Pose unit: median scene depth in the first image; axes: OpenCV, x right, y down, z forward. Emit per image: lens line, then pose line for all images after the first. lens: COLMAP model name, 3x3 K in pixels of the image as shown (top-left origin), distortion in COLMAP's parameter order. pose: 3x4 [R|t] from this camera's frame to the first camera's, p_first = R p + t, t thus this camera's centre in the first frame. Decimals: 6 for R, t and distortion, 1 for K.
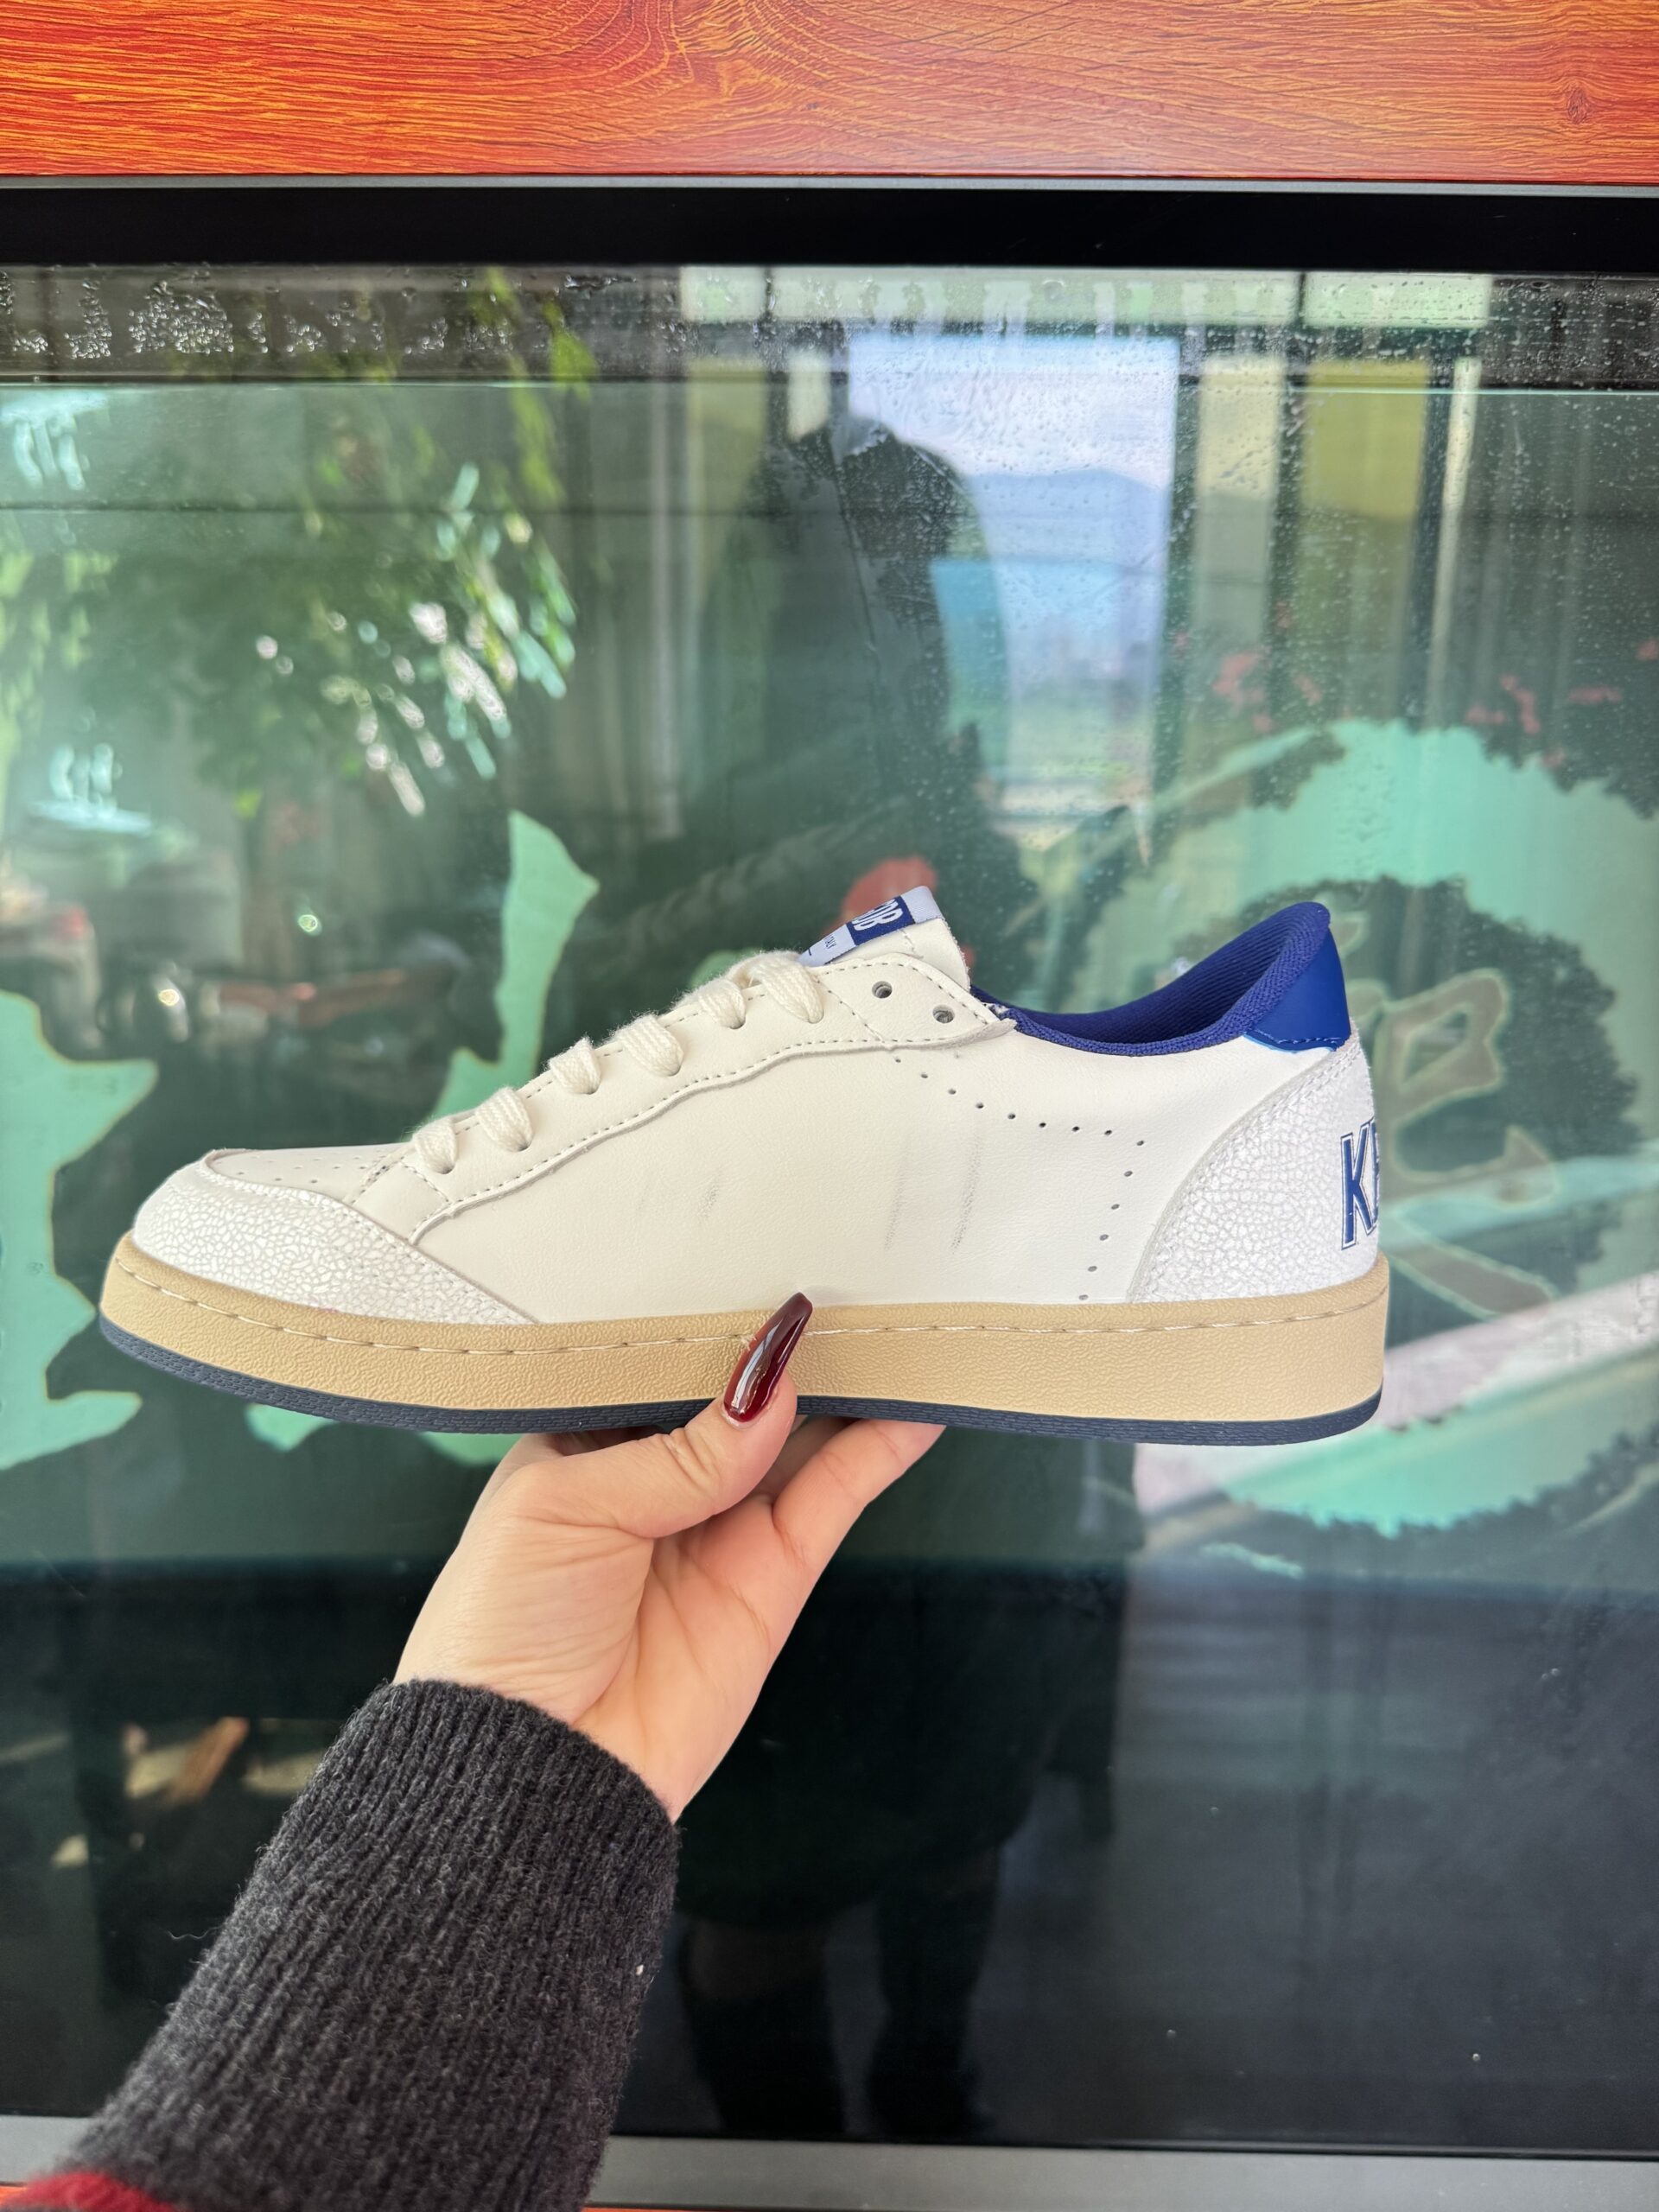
lens RADIAL K [[1601.2, 0, 830.3], [0, 1601.2, 1106.0], [0, 0, 1]] dist [-0.018230, 0.002069]
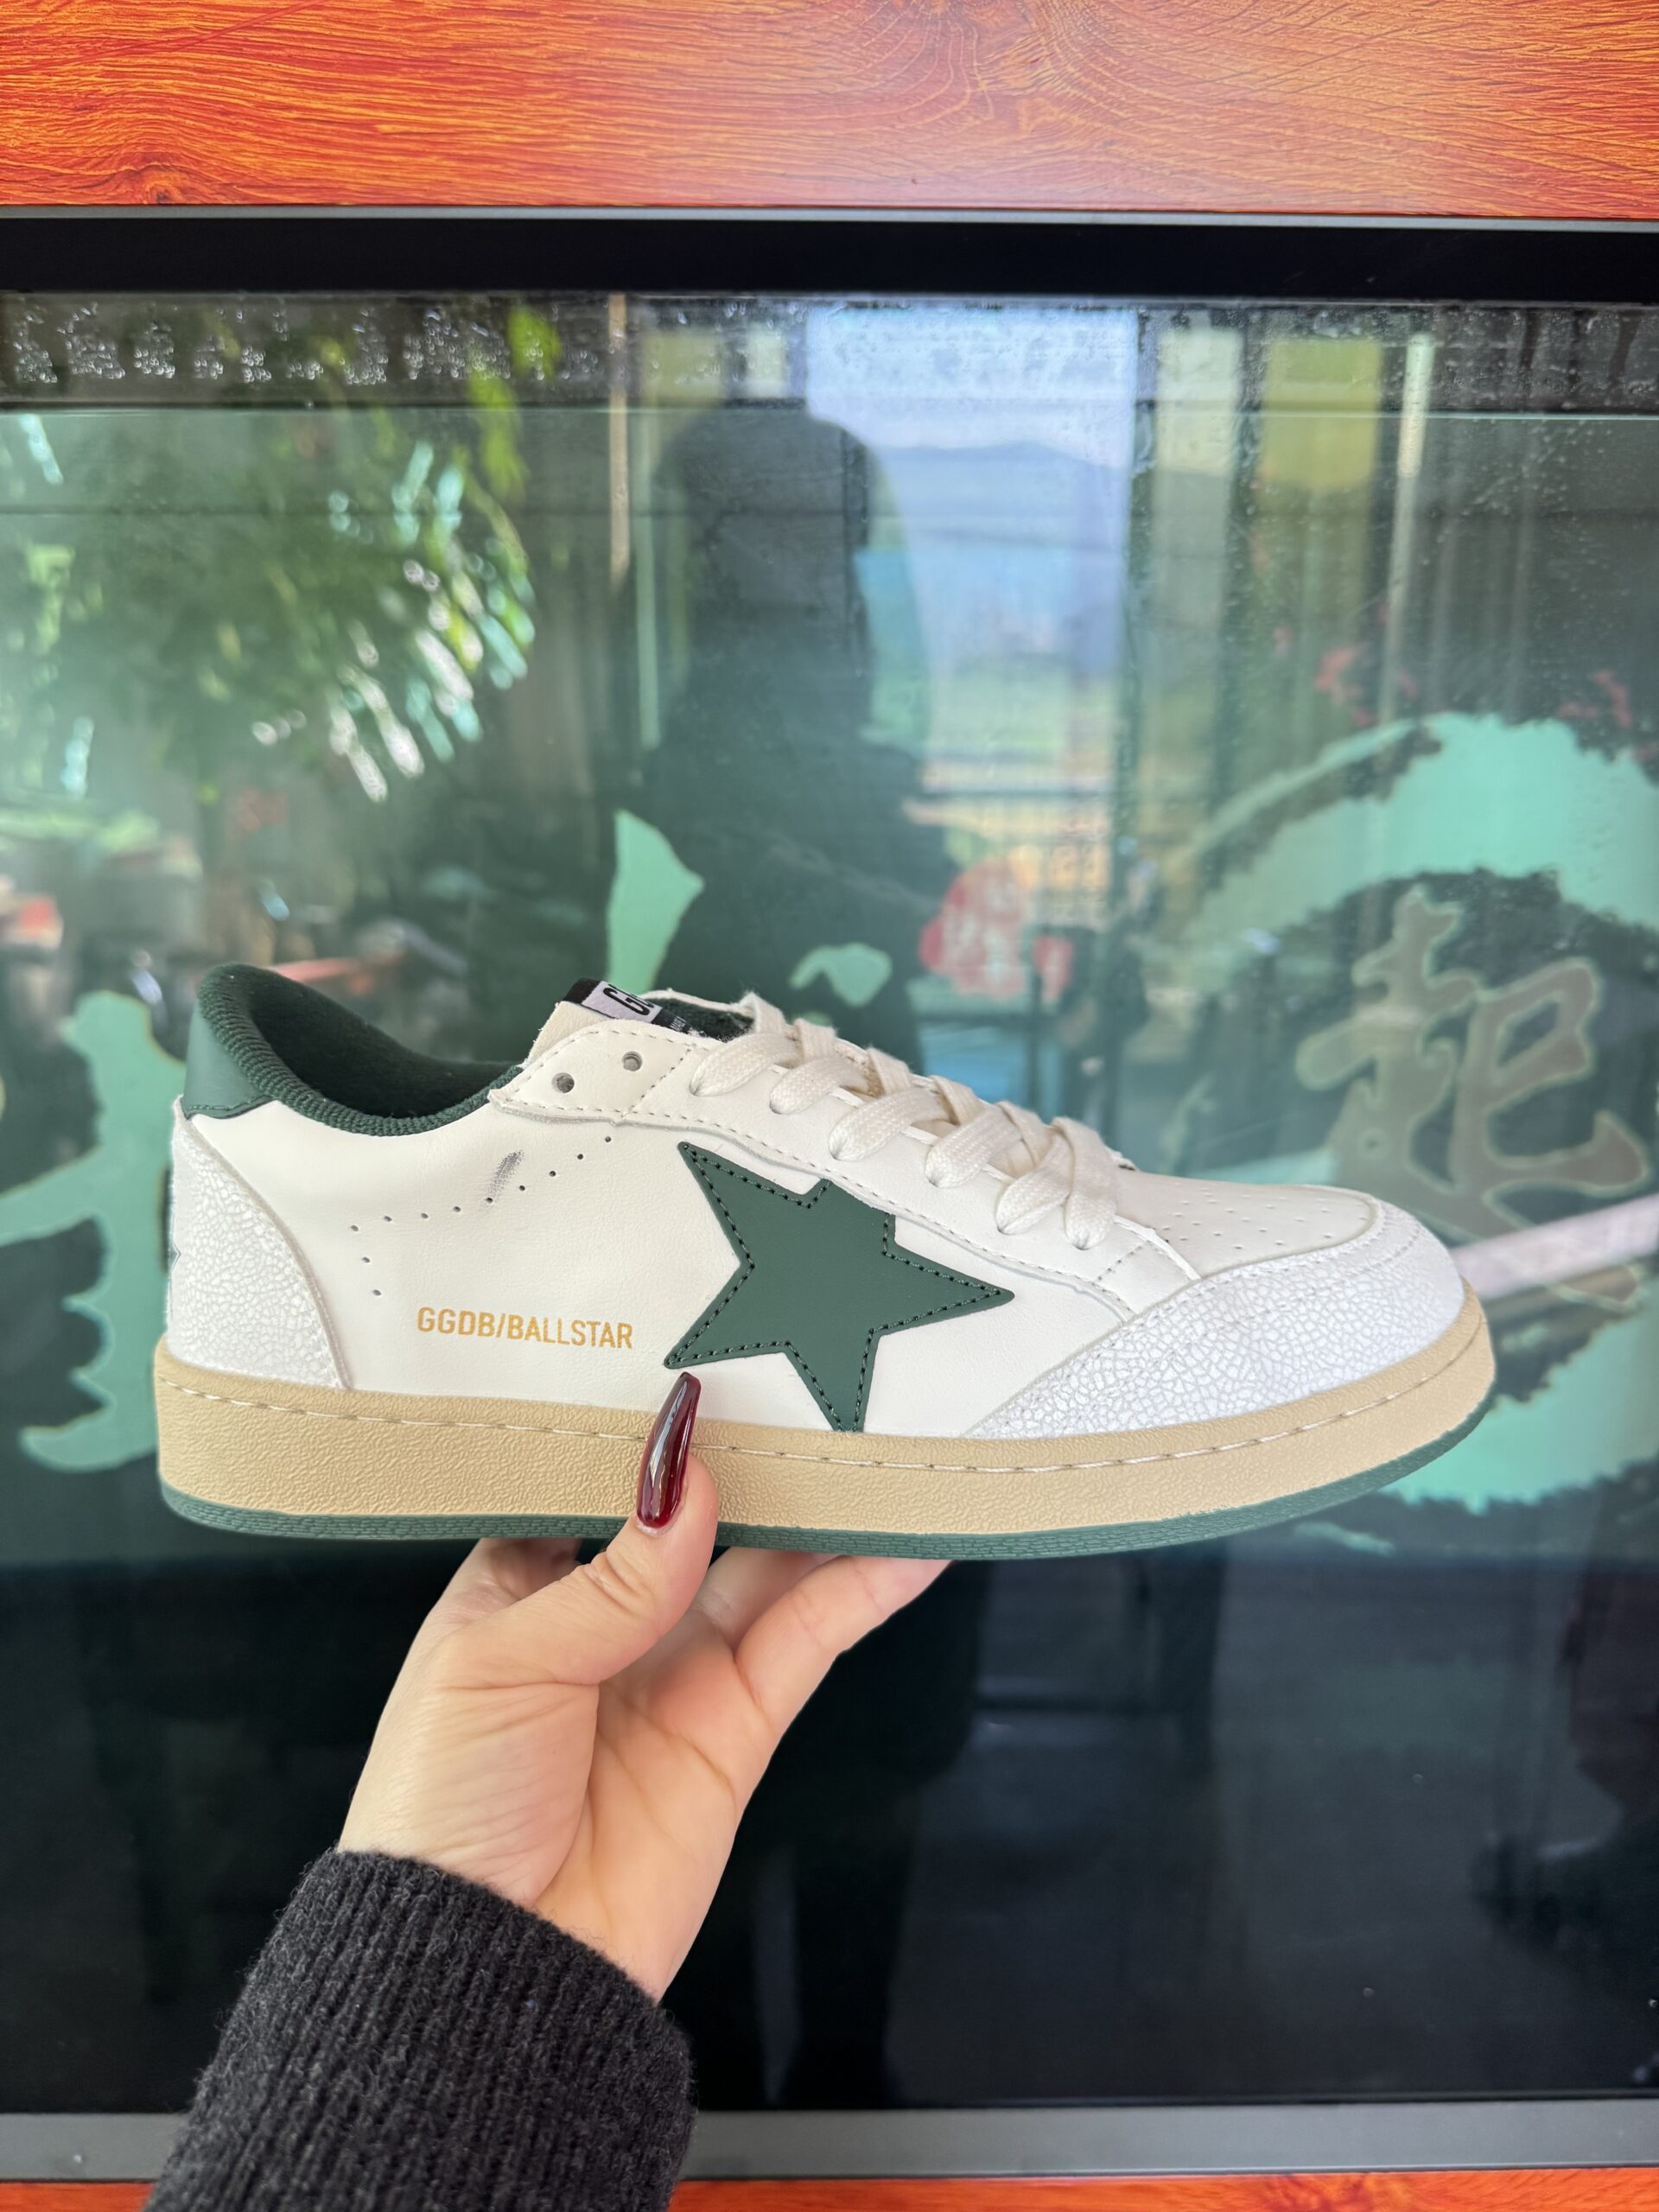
lens RADIAL K [[1610.6, 0, 832.4], [0, 1610.6, 1113.2], [0, 0, 1]] dist [-0.022894, 0.005722]
pose [[0.999299, -0.015513, 0.034066, -0.233169], [0.014918, 0.999733, 0.017633, -0.023641], [-0.034330, -0.017112, 0.999264, -0.035172]]
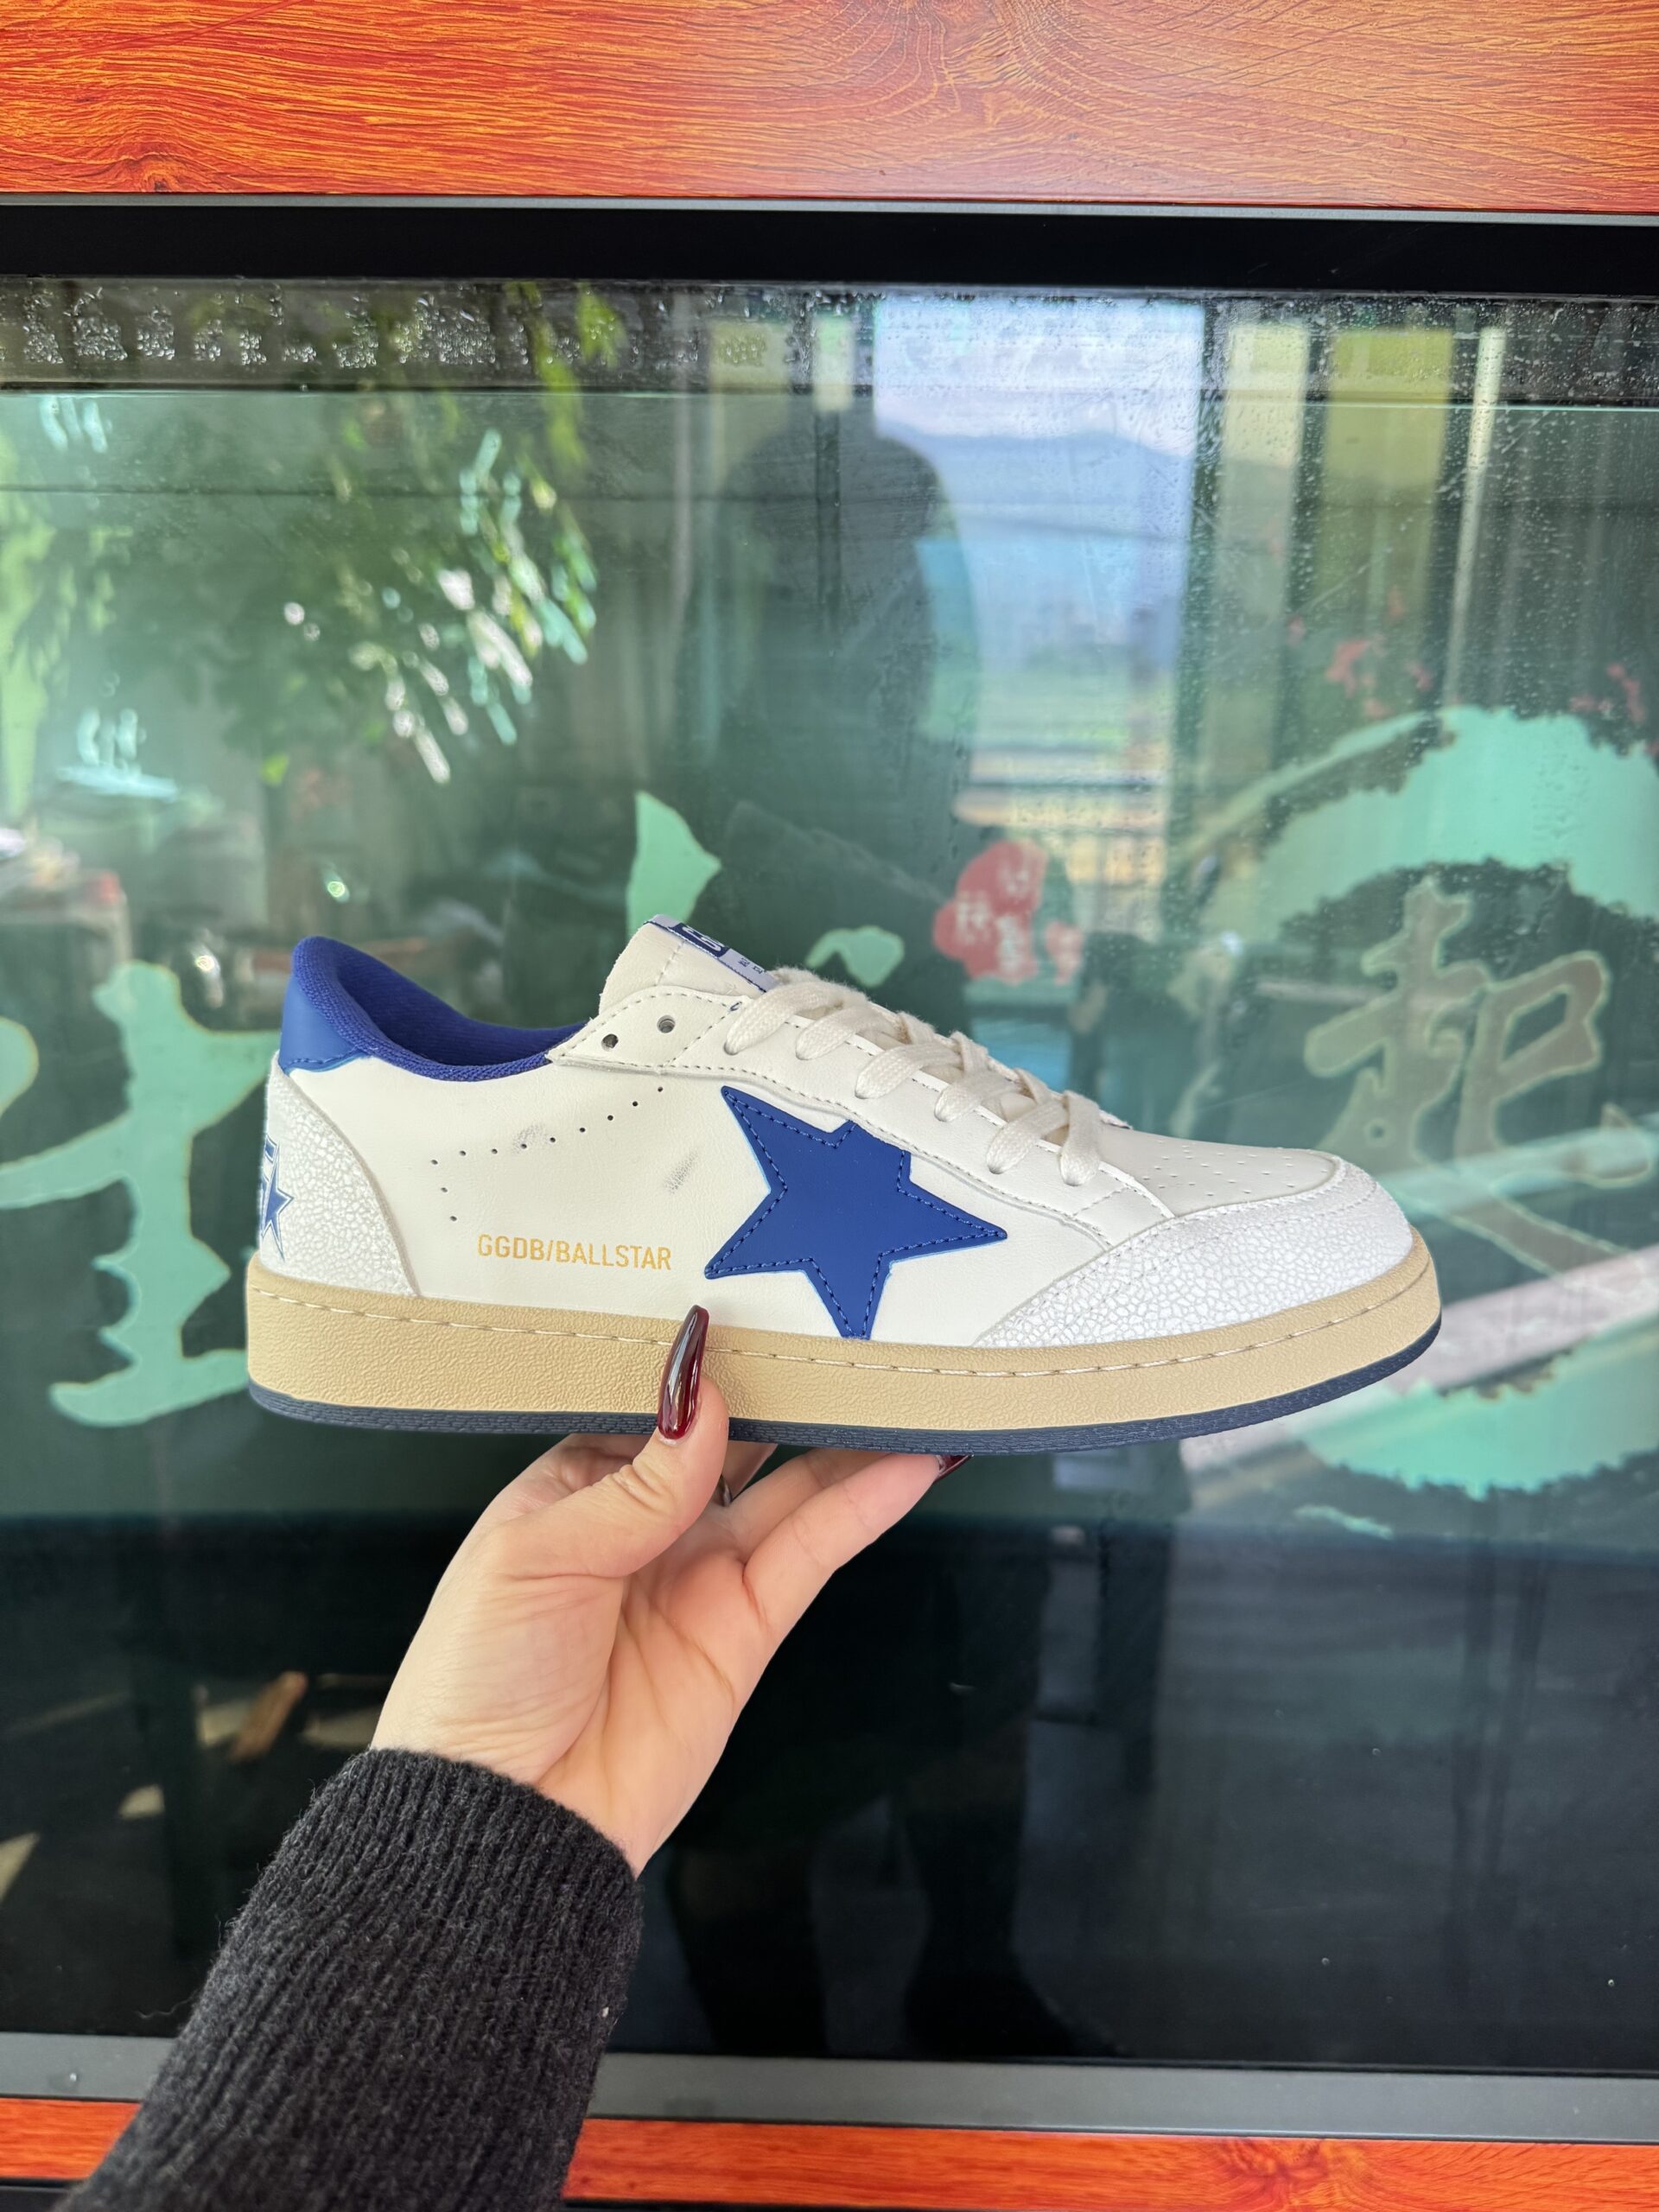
lens RADIAL K [[1600.2, 0, 841.6], [0, 1600.2, 1109.9], [0, 0, 1]] dist [-0.019374, 0.005100]
pose [[0.999977, 0.004663, 0.004881, -0.165295], [-0.004773, 0.999728, 0.022813, -0.008710], [-0.004773, -0.022835, 0.999728, -0.063874]]
